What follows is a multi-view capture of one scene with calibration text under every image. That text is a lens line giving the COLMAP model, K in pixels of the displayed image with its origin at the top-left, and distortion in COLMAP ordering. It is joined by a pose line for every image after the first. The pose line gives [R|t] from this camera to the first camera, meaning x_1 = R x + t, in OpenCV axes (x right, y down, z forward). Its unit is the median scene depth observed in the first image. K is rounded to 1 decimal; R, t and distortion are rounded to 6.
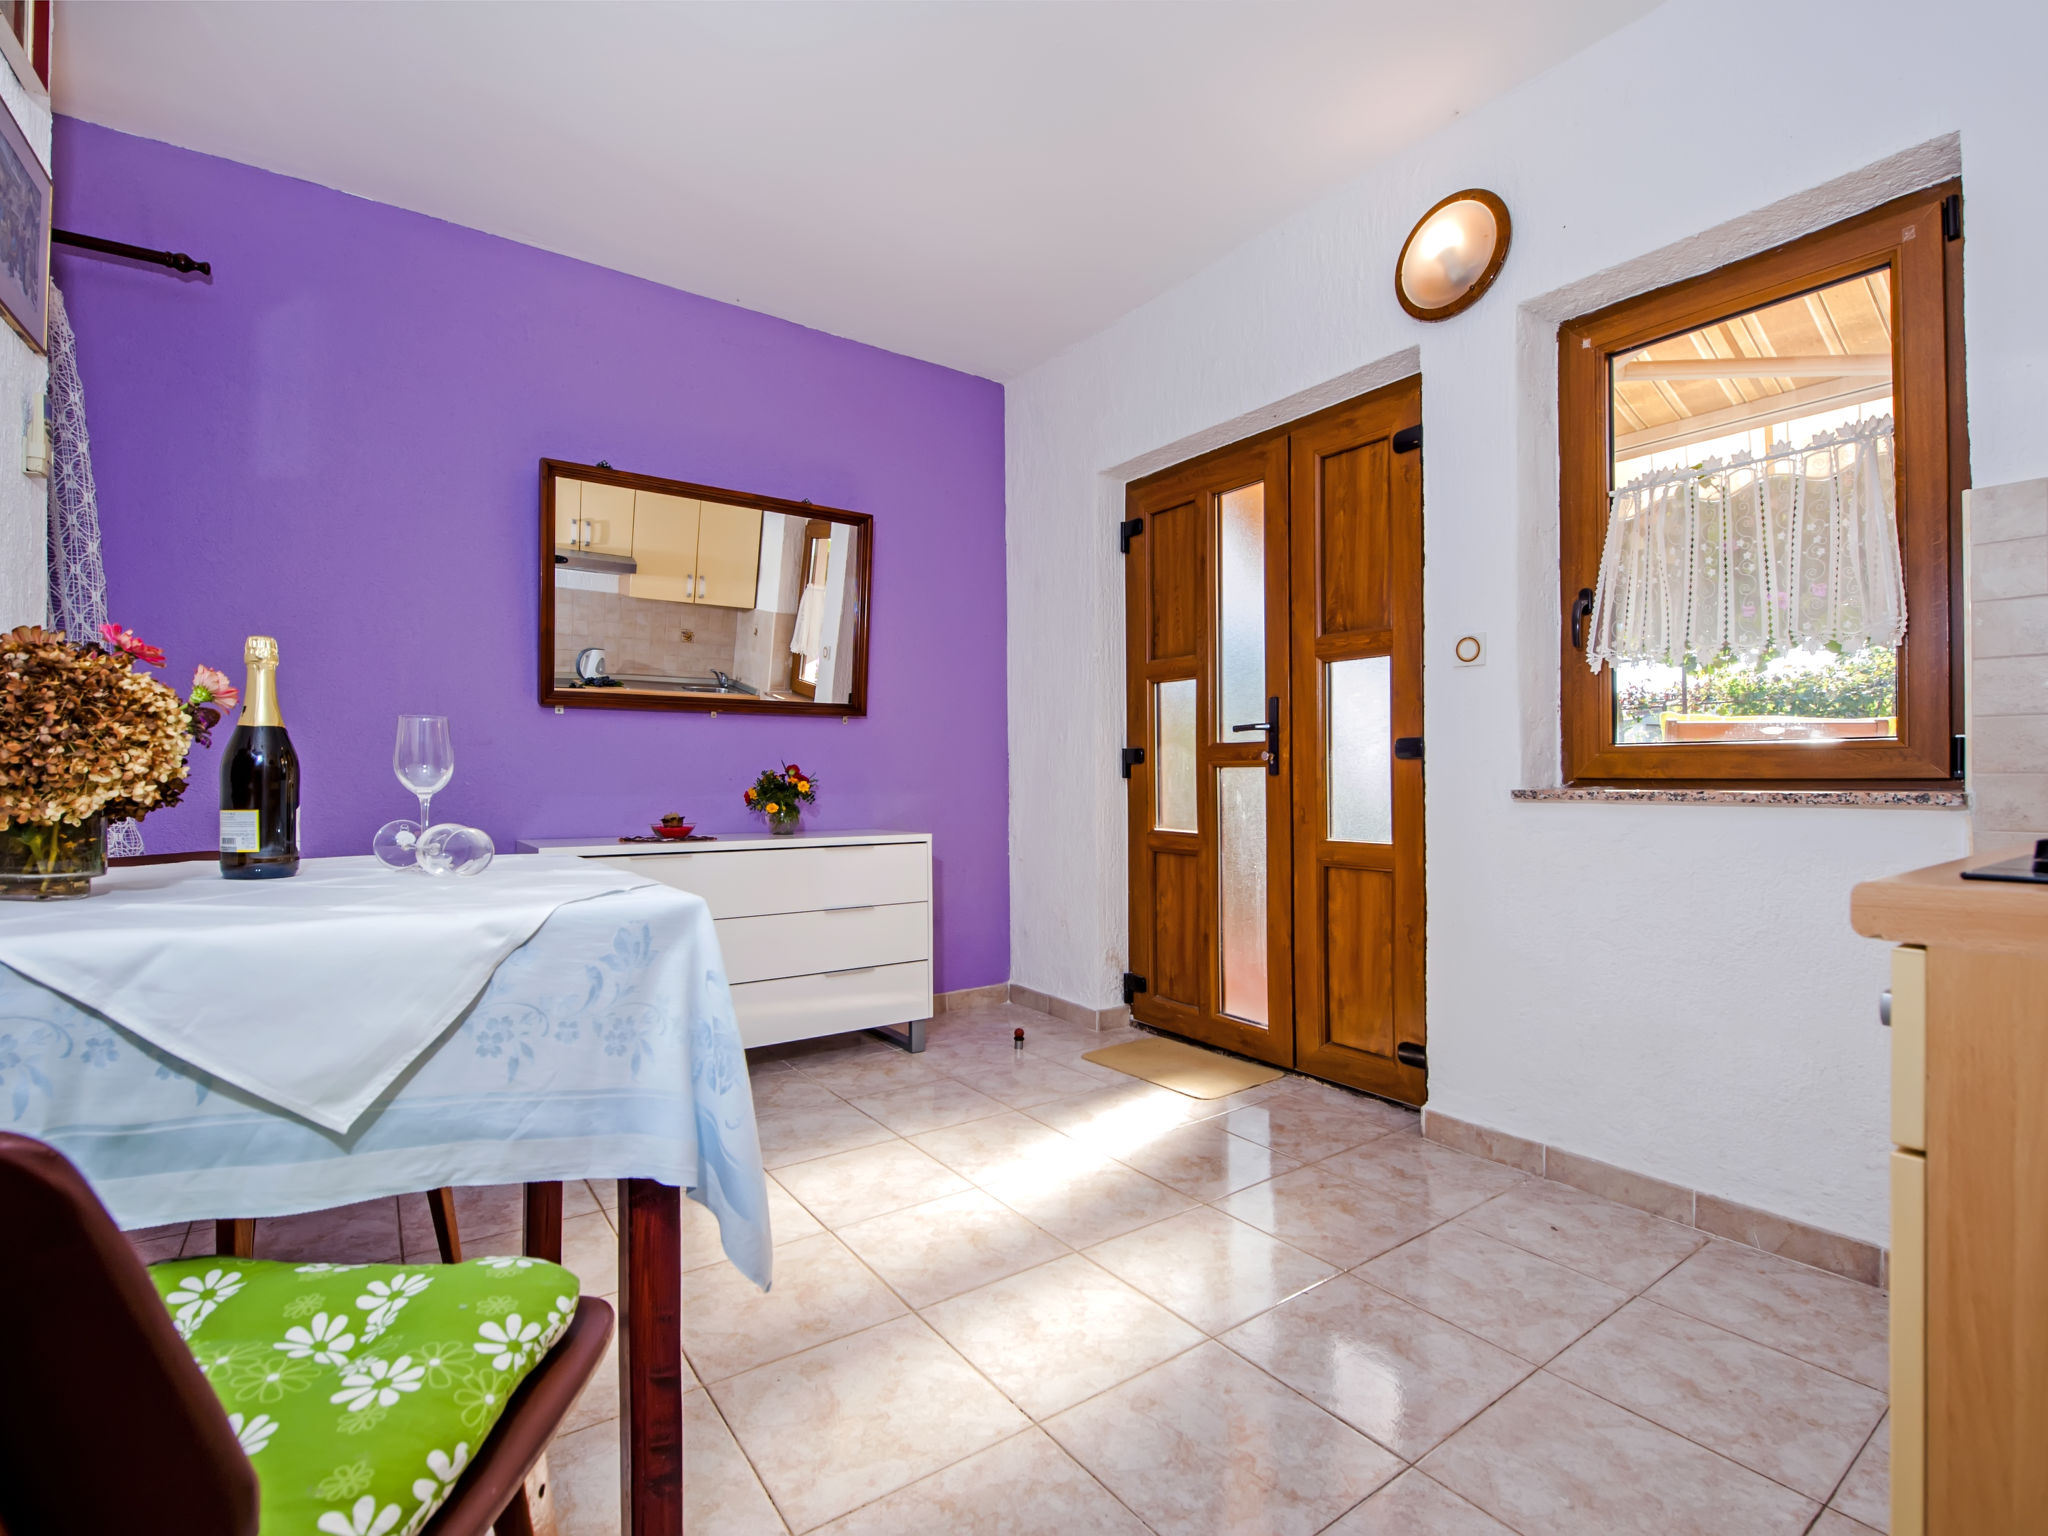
lens RADIAL K [[940.6, 0, 1033.1], [0, 940.6, 791.4], [0, 0, 1]] dist [-0.002827, -0.000310]
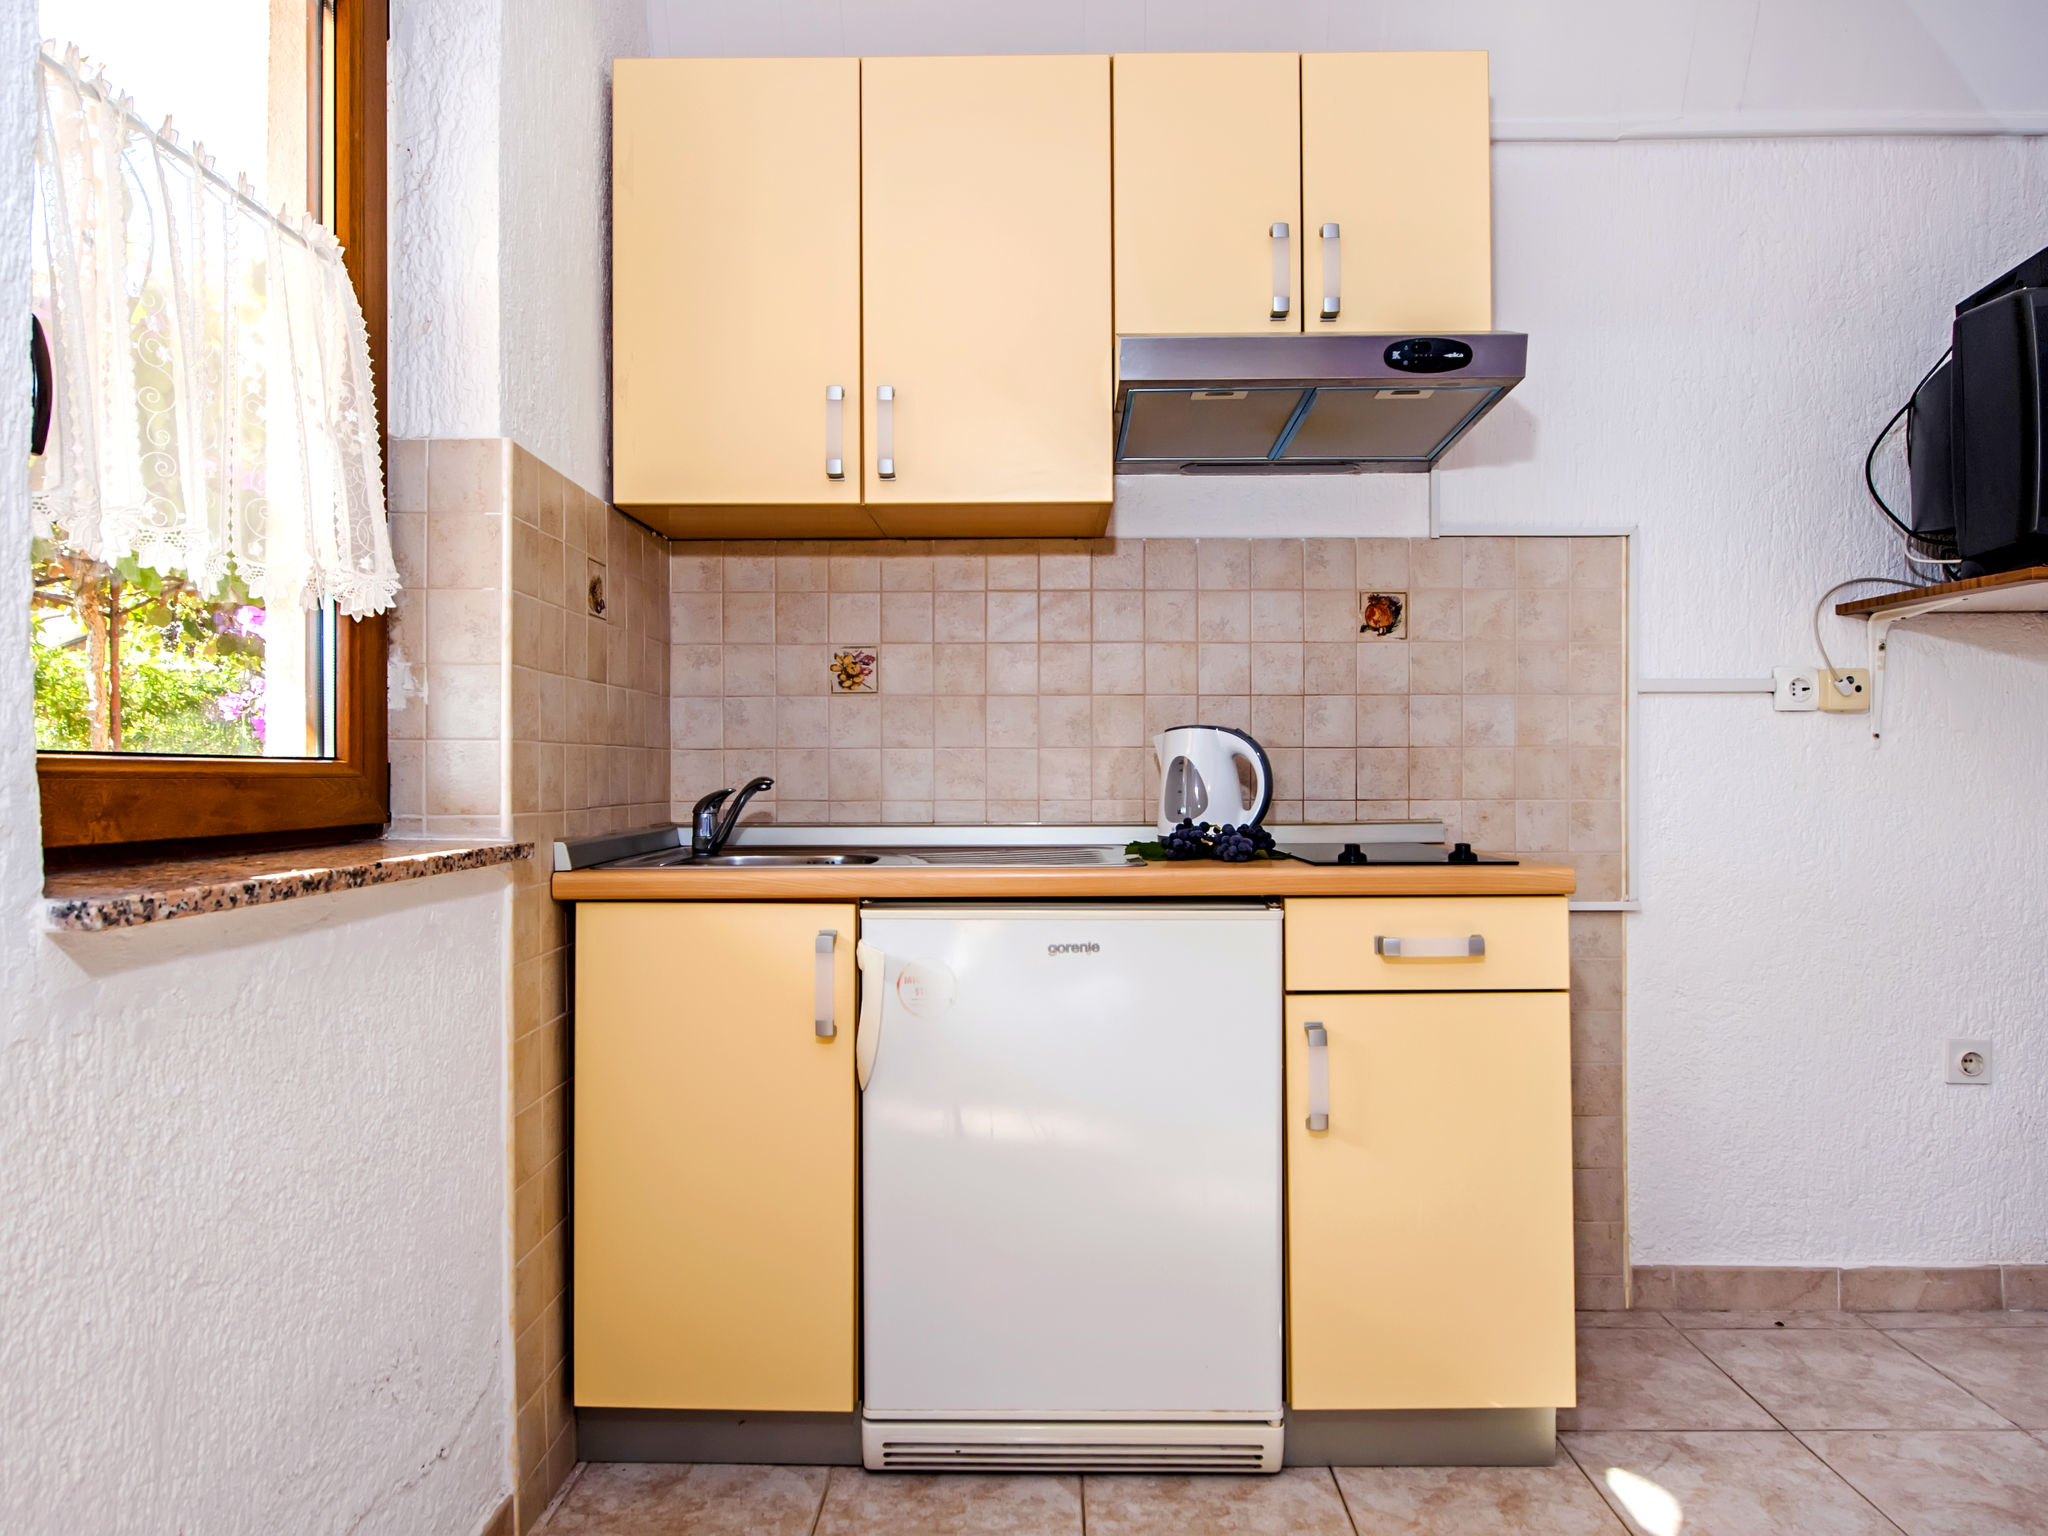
lens RADIAL K [[1316.4, 0, 1024.0], [0, 1316.4, 768.0], [0, 0, 1]] dist [-0.016958, 0.000463]
pose [[-0.792561, 0.002526, 0.609787, 0.017843], [0.008634, 0.999938, 0.007080, -0.037276], [-0.609731, 0.010876, -0.792534, 0.952304]]
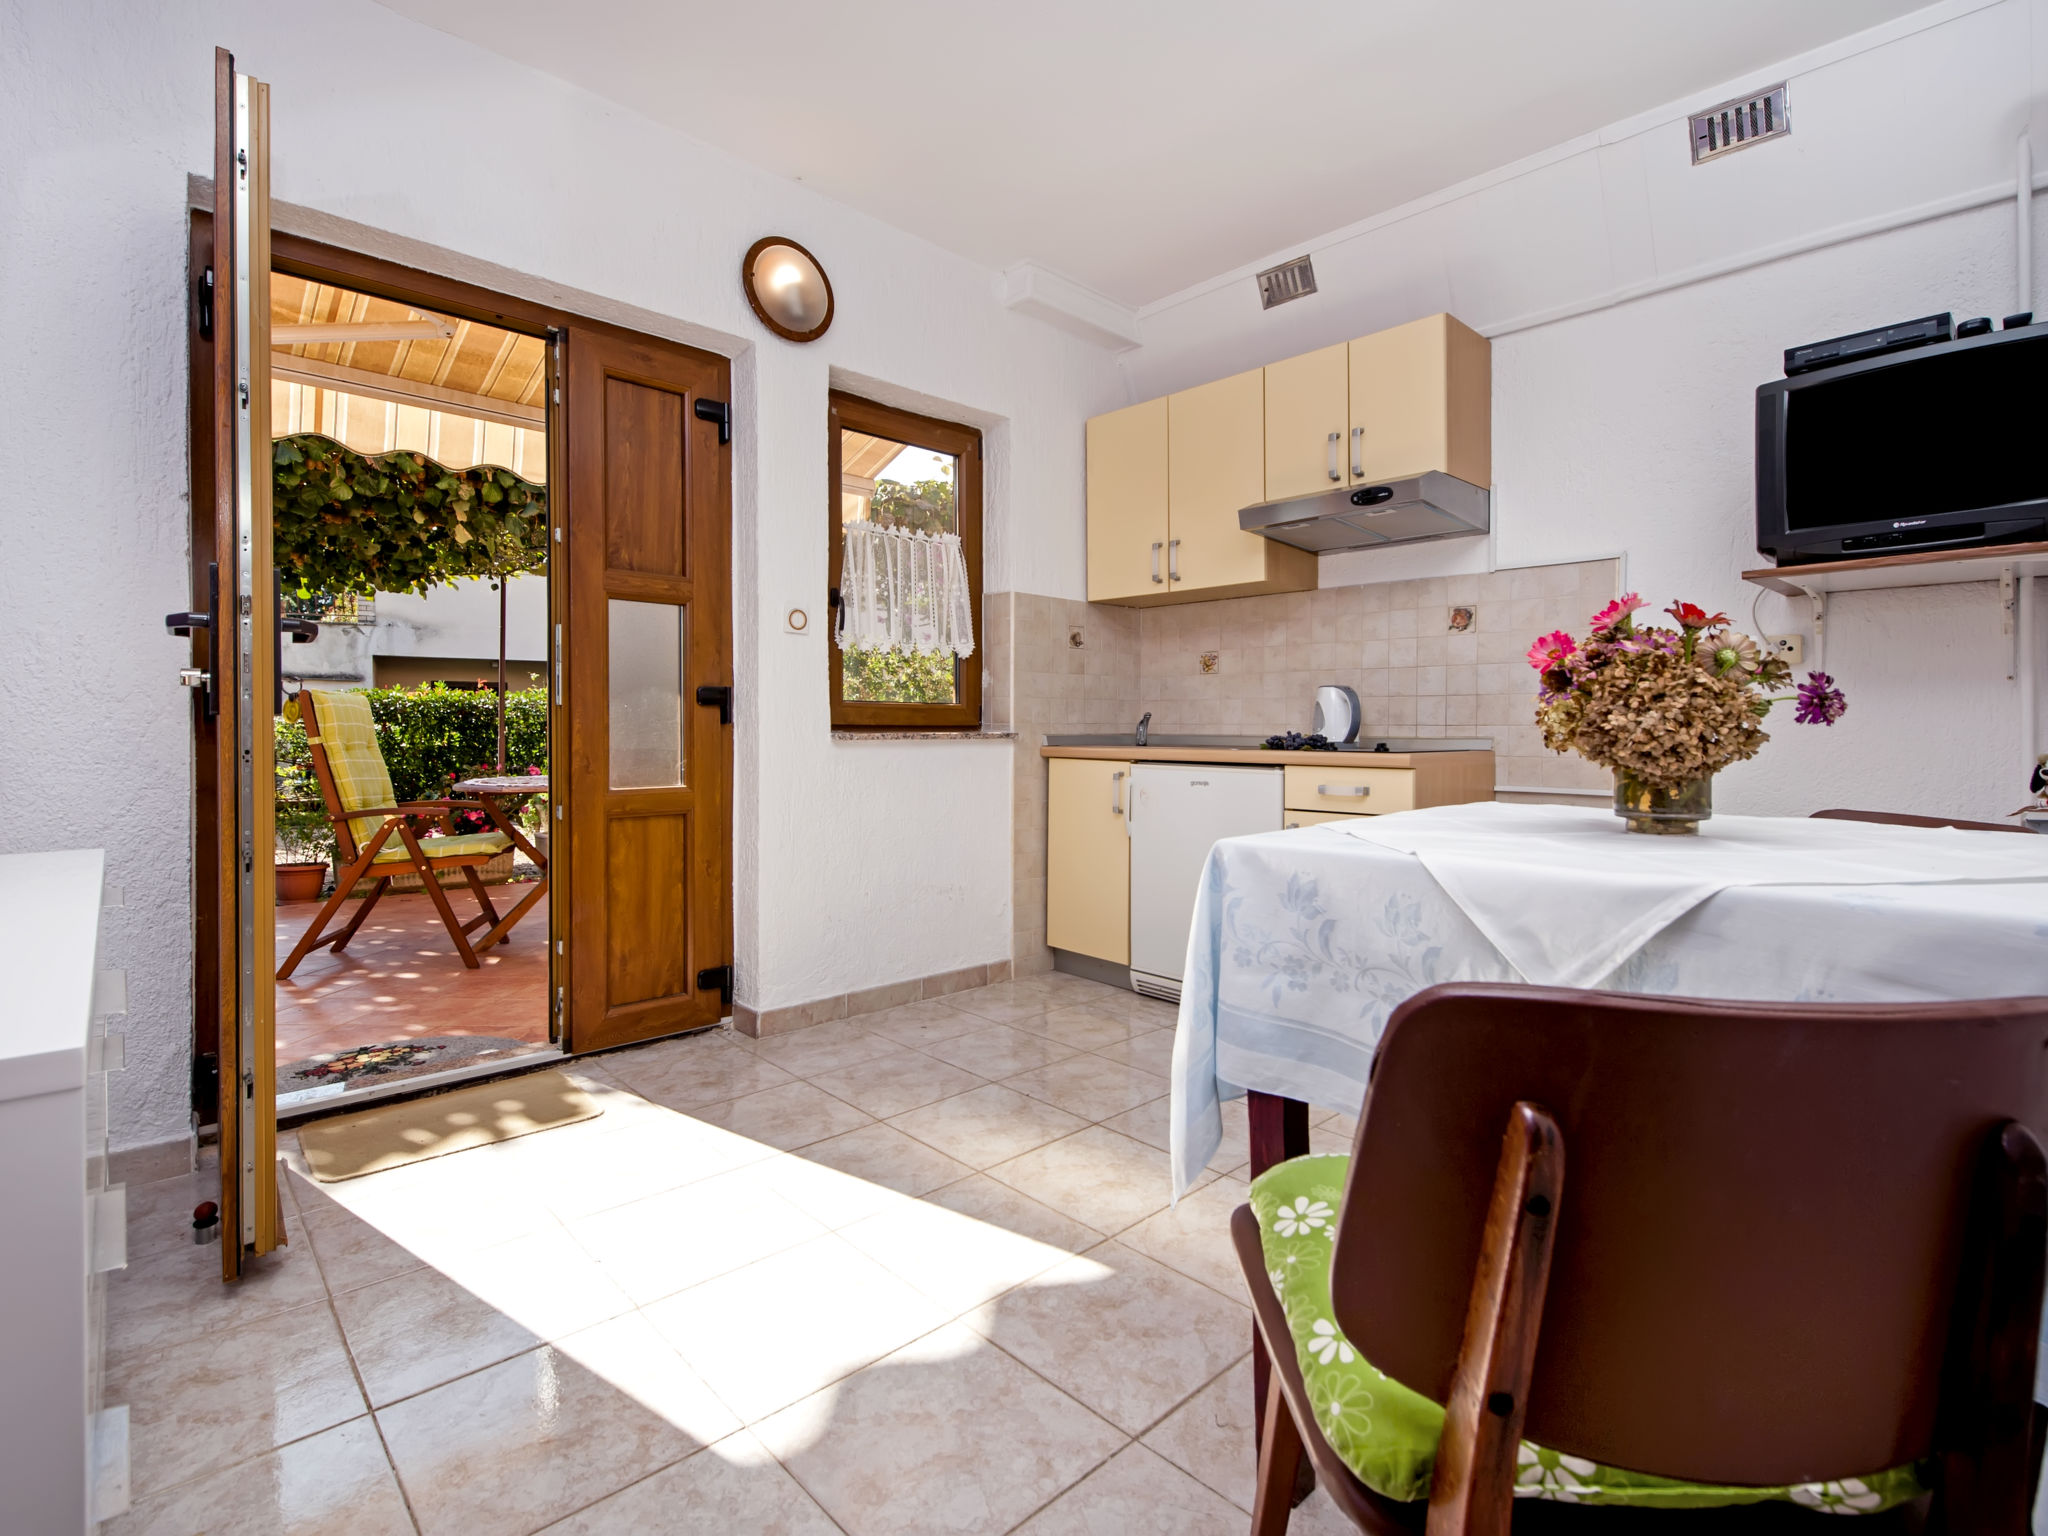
lens RADIAL K [[974.3, 0, 1021.2], [0, 974.3, 735.6], [0, 0, 1]] dist [-0.009280, -0.000751]
pose [[-0.117827, -0.012794, 0.992952, -0.729063], [0.006529, 0.999885, 0.013658, -0.013649], [-0.993013, 0.008093, -0.117730, 0.750461]]
